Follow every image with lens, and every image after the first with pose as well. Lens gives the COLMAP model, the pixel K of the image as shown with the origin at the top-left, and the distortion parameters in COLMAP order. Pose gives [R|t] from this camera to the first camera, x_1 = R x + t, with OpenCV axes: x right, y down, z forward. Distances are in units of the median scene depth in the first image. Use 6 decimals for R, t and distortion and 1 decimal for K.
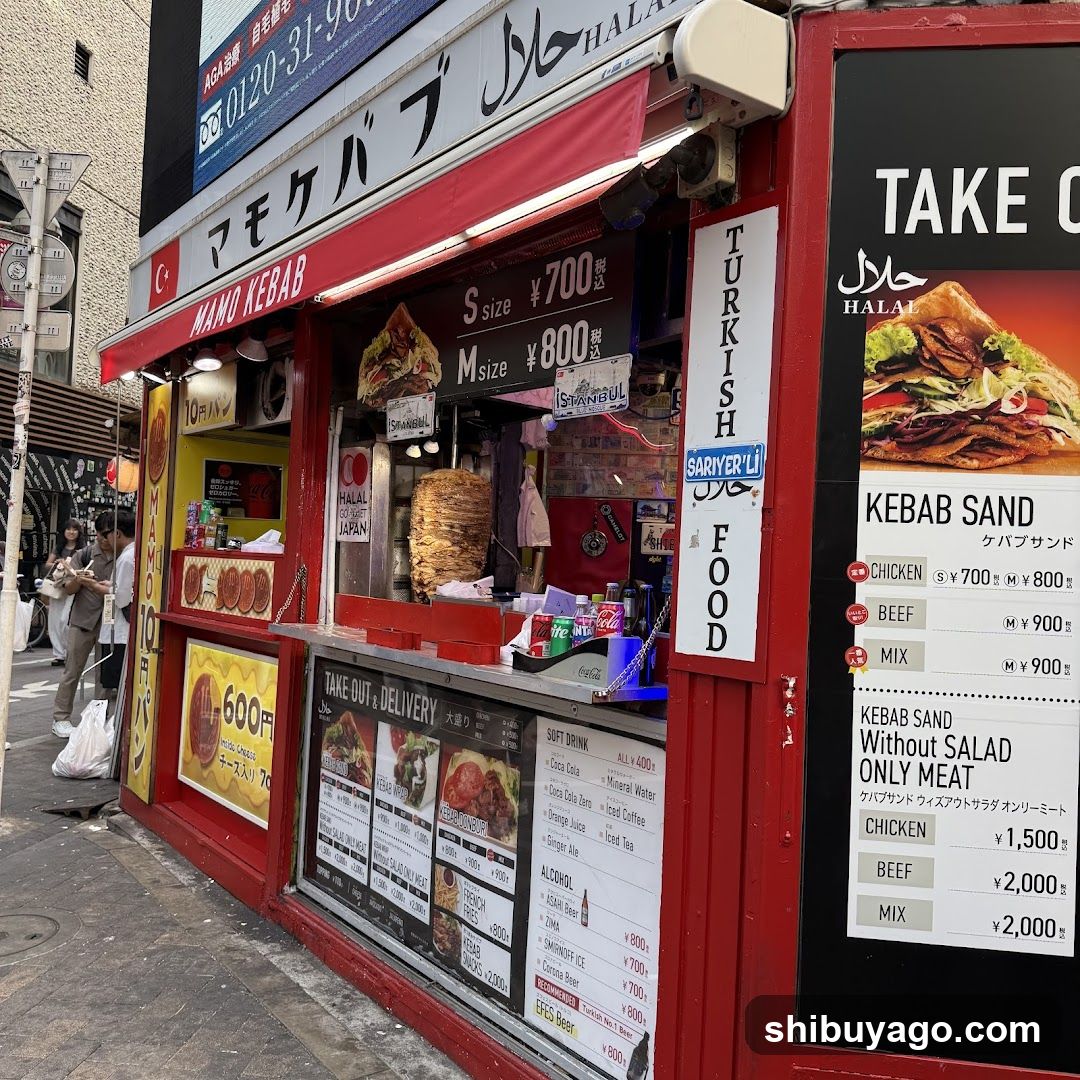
lens RADIAL K [[987.0, 0, 540.6], [0, 987.0, 531.5], [0, 0, 1]] dist [0.154680, -0.292708]
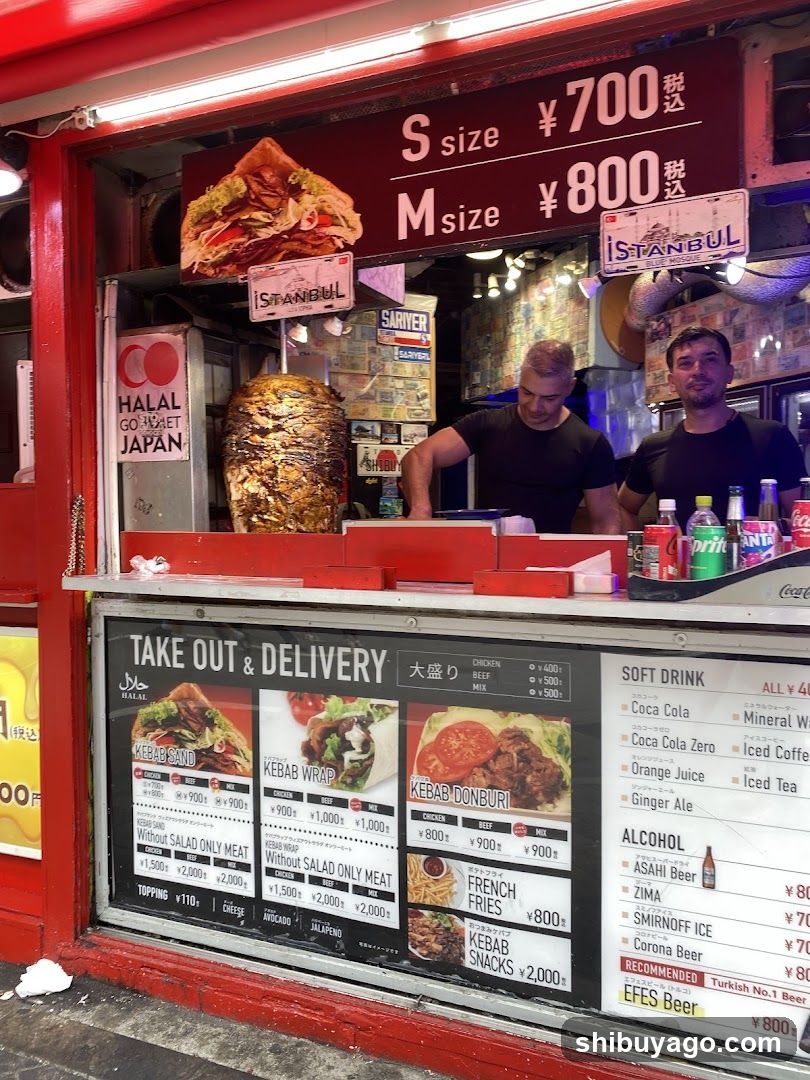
lens RADIAL K [[833.3, 0, 402.3], [0, 833.3, 526.7], [0, 0, 1]] dist [0.001503, 0.000517]
pose [[0.872926, -0.063130, 0.483750, -0.385129], [0.035144, 0.997153, 0.066712, 0.027661], [-0.486585, -0.041233, 0.872660, 0.408848]]
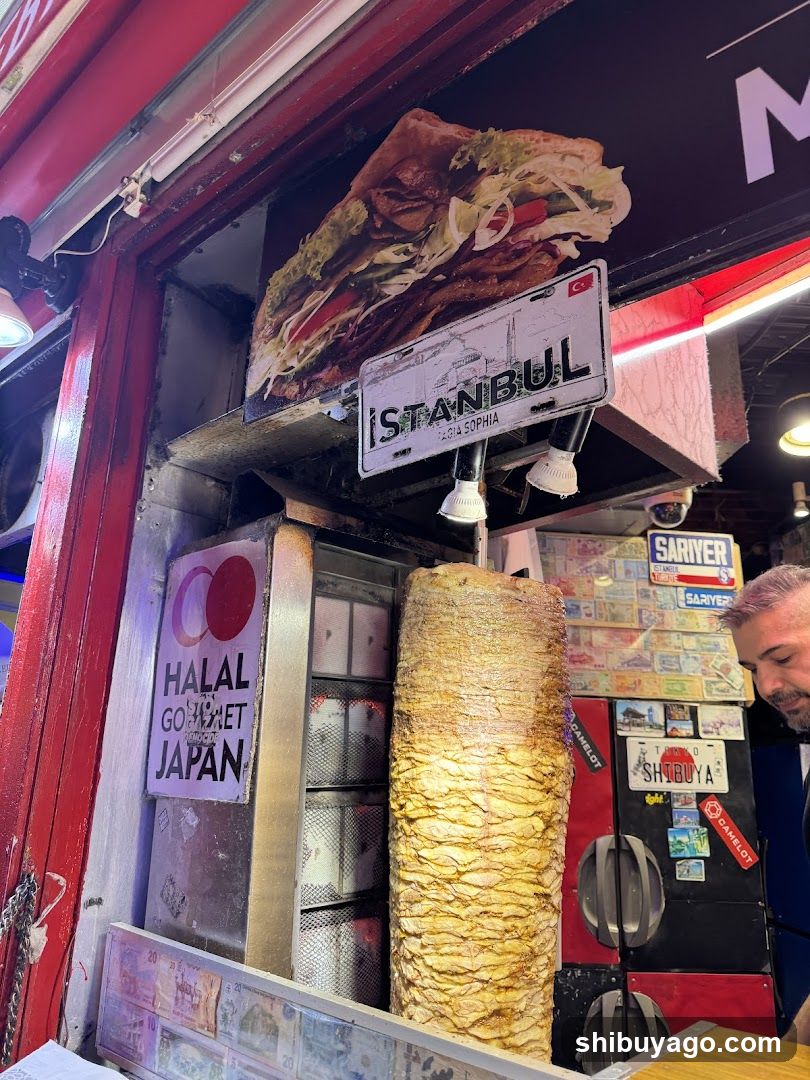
lens RADIAL K [[790.6, 0, 417.1], [0, 790.6, 540.8], [0, 0, 1]] dist [0.028330, -0.002523]
pose [[0.978338, 0.036350, 0.203798, -0.195644], [0.016118, 0.968100, -0.250046, -0.008978], [-0.206386, 0.247914, 0.946543, 0.801598]]
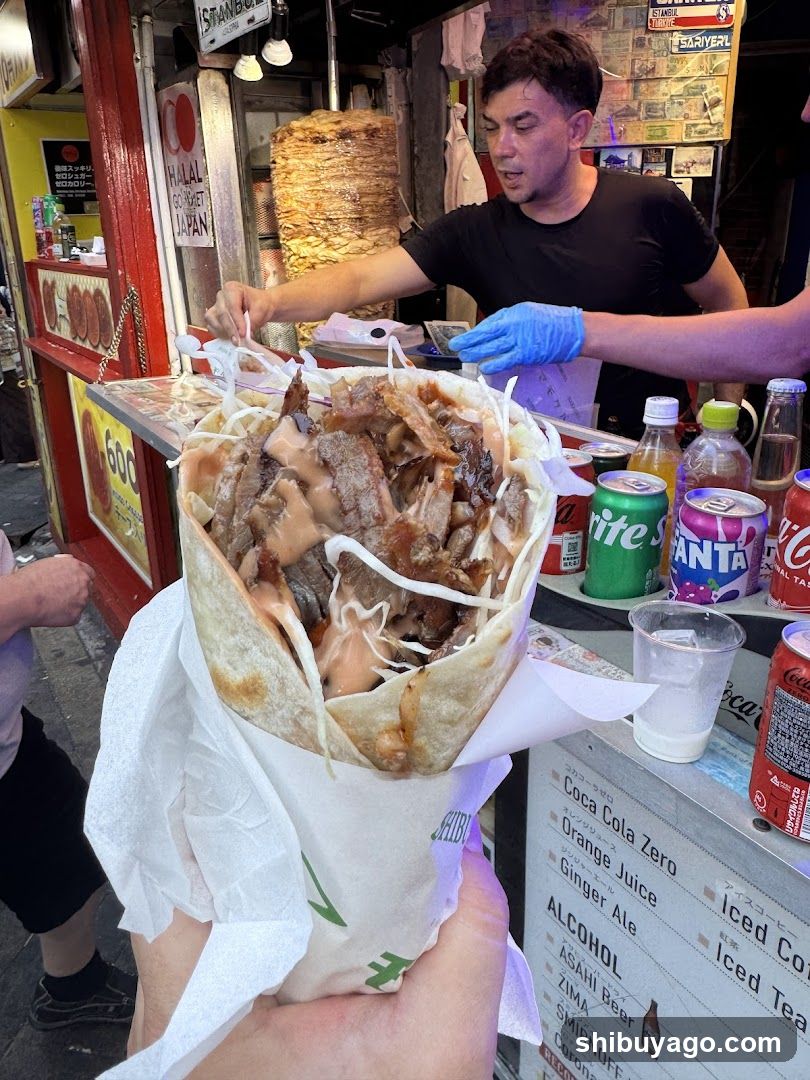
lens RADIAL K [[765.8, 0, 403.9], [0, 765.8, 464.0], [0, 0, 1]] dist [0.006889, 0.004011]
pose [[0.995660, -0.050989, -0.077853, -0.025079], [0.073577, 0.943526, 0.323024, -0.008532], [0.056986, -0.327350, 0.943183, 0.565772]]
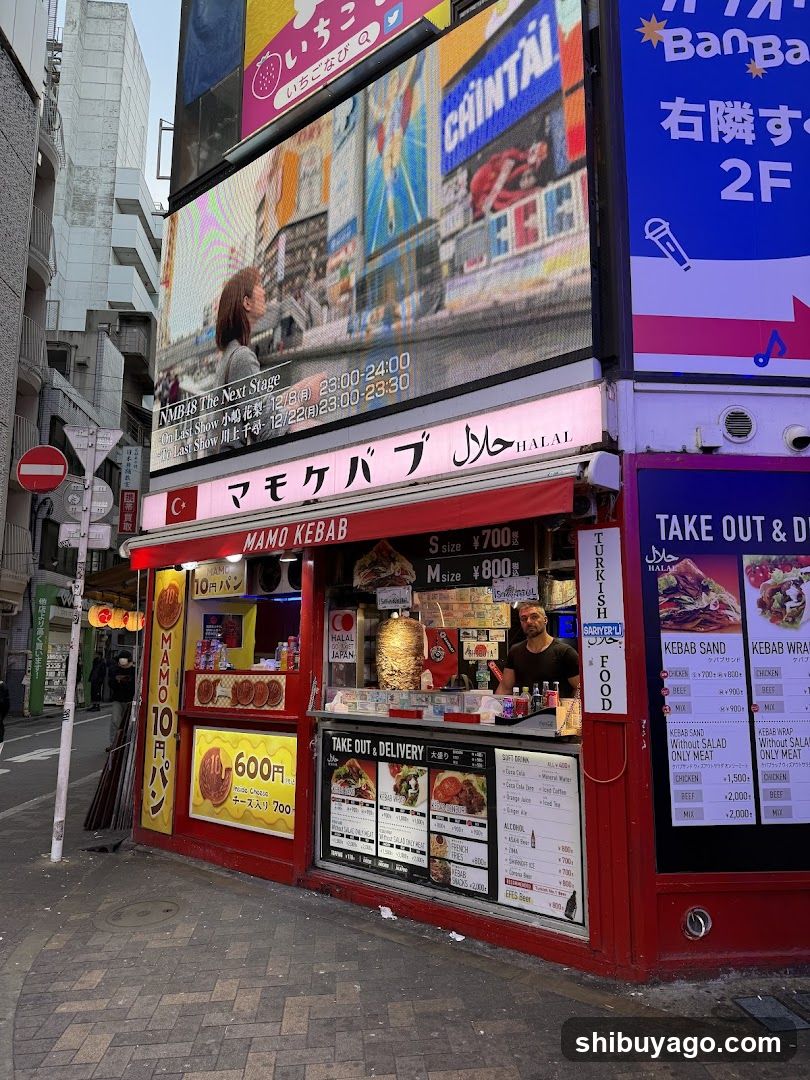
lens RADIAL K [[747.4, 0, 400.9], [0, 747.4, 532.2], [0, 0, 1]] dist [0.081121, -0.120252]
pose [[0.977510, -0.010062, 0.210649, -0.431068], [0.037018, 0.991539, -0.124421, -0.060696], [-0.207615, 0.129421, 0.969611, -0.441531]]
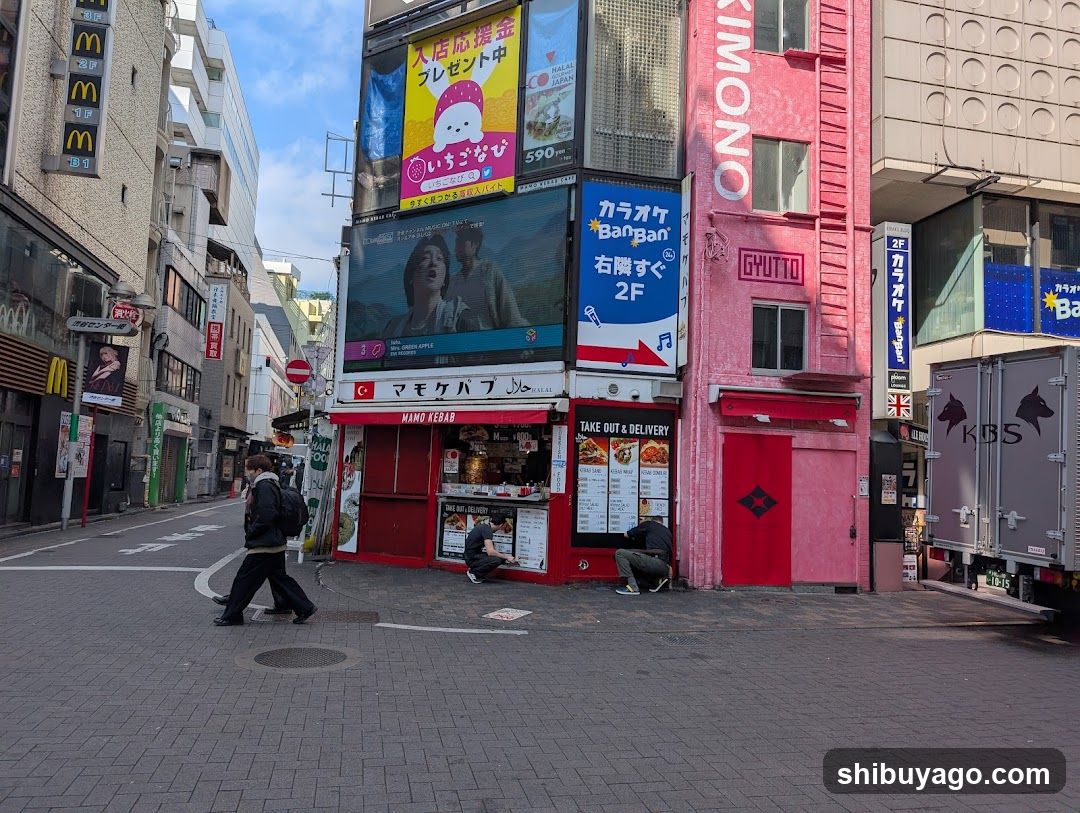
lens RADIAL K [[790.6, 0, 519.3], [0, 790.6, 404.2], [0, 0, 1]] dist [0.028330, -0.002523]
pose [[0.944694, 0.014399, 0.327637, -1.134956], [-0.000159, 0.999056, -0.043447, -0.147599], [-0.327953, 0.040992, 0.943804, -2.458084]]
